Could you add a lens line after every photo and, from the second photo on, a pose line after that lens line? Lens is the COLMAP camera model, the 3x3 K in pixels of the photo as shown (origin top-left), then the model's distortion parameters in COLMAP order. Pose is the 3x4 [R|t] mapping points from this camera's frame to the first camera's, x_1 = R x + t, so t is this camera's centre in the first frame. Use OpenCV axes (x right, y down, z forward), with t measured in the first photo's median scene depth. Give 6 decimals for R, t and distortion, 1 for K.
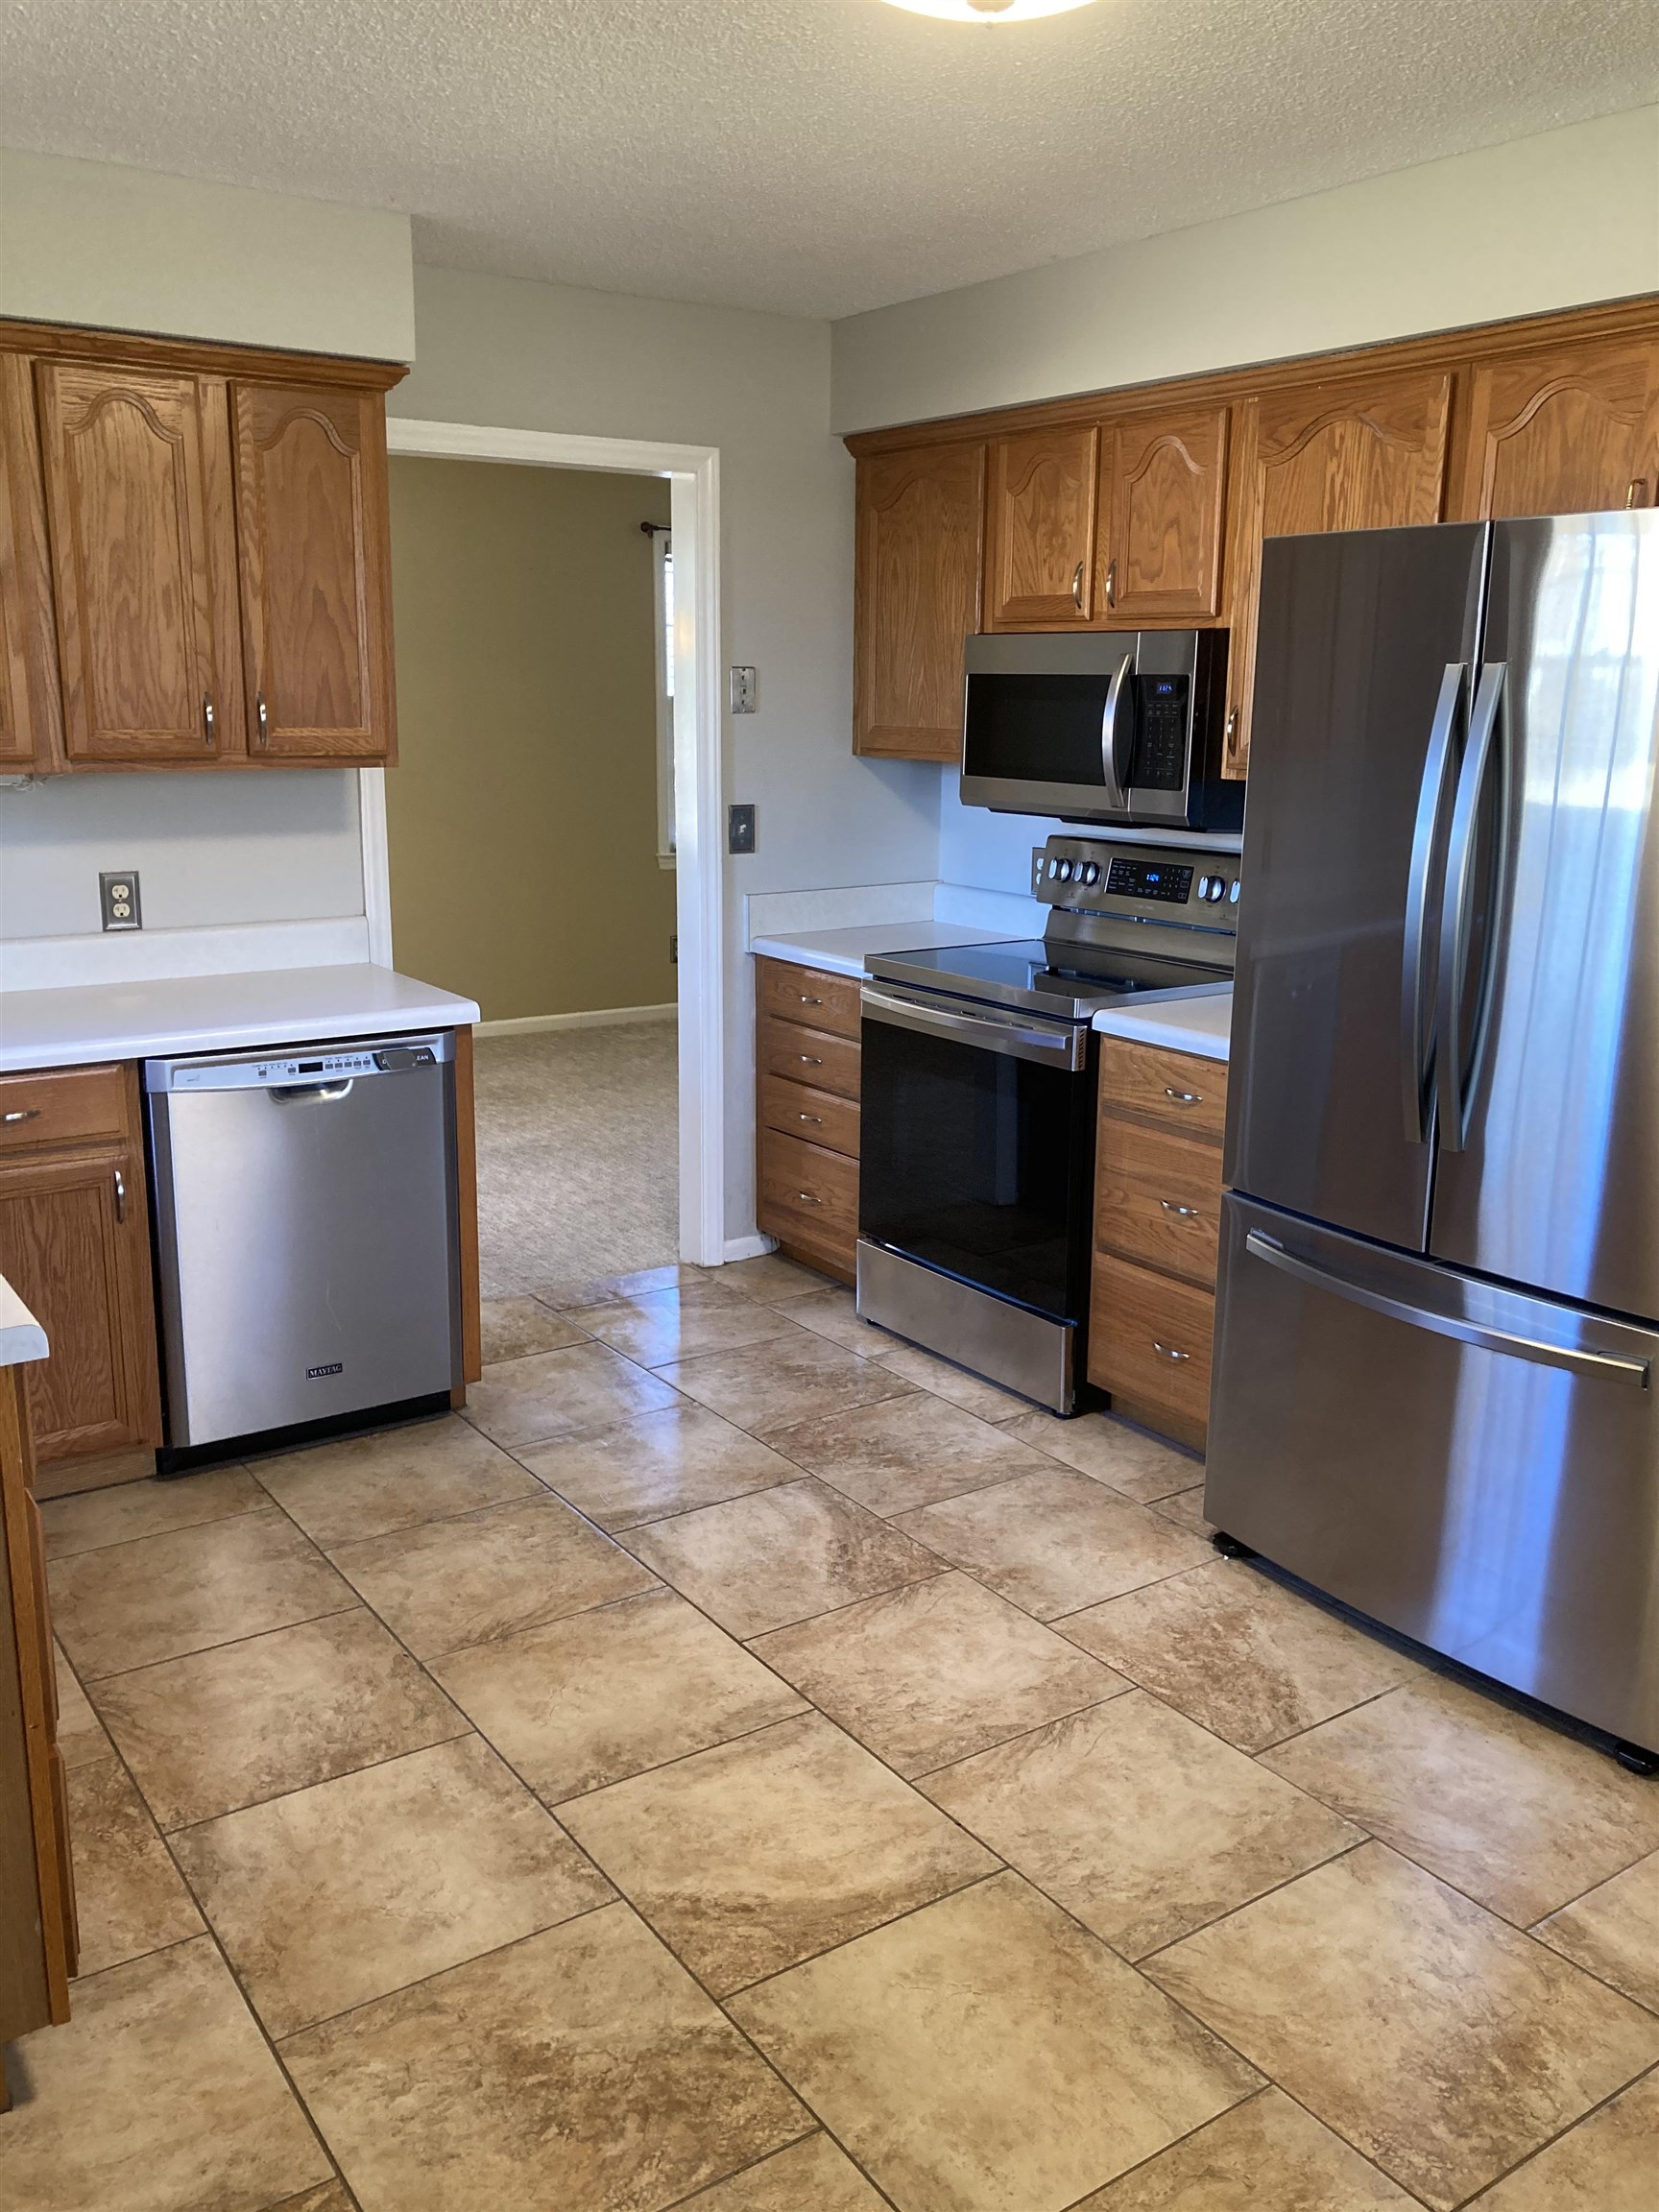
lens RADIAL K [[1806.6, 0, 829.8], [0, 1806.6, 1106.5], [0, 0, 1]] dist [-0.005334, -0.025876]
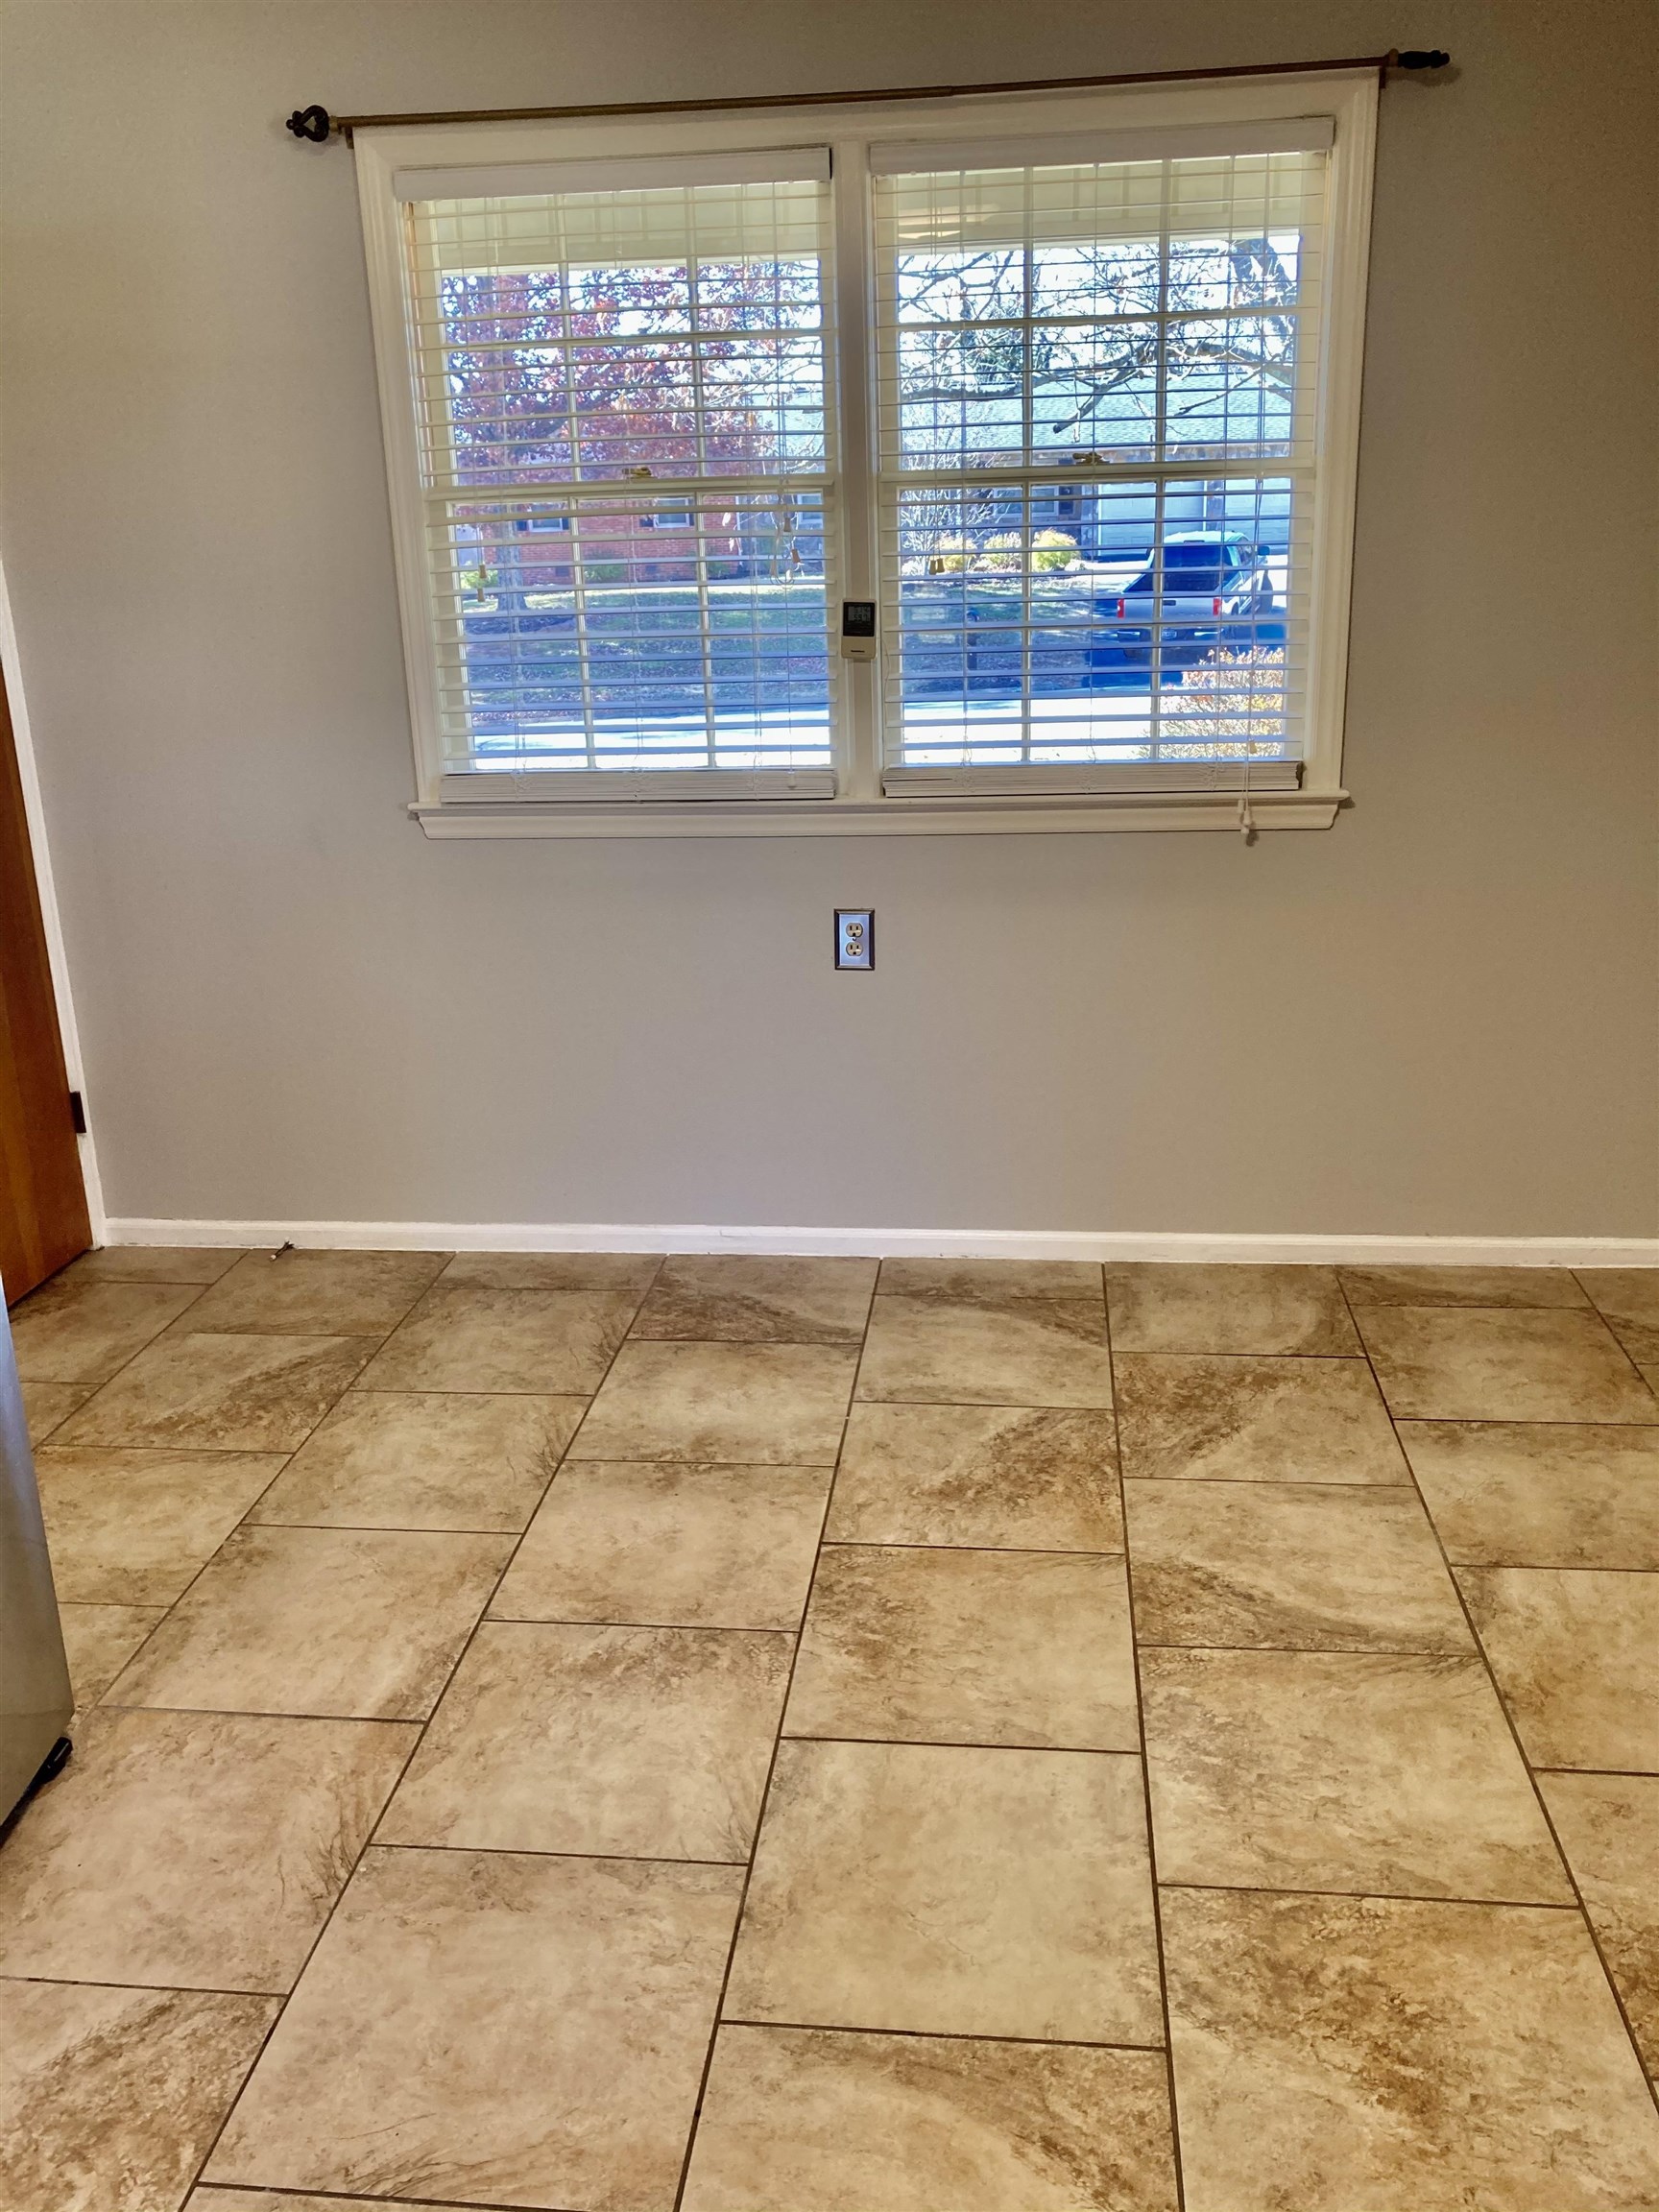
lens RADIAL K [[1806.6, 0, 826.0], [0, 1806.6, 1103.8], [0, 0, 1]] dist [-0.005334, -0.025876]
pose [[-0.760726, -0.176126, 0.624721, -0.400718], [0.174090, 0.871850, 0.457788, -0.305165], [-0.625291, 0.457009, -0.632577, 1.480689]]
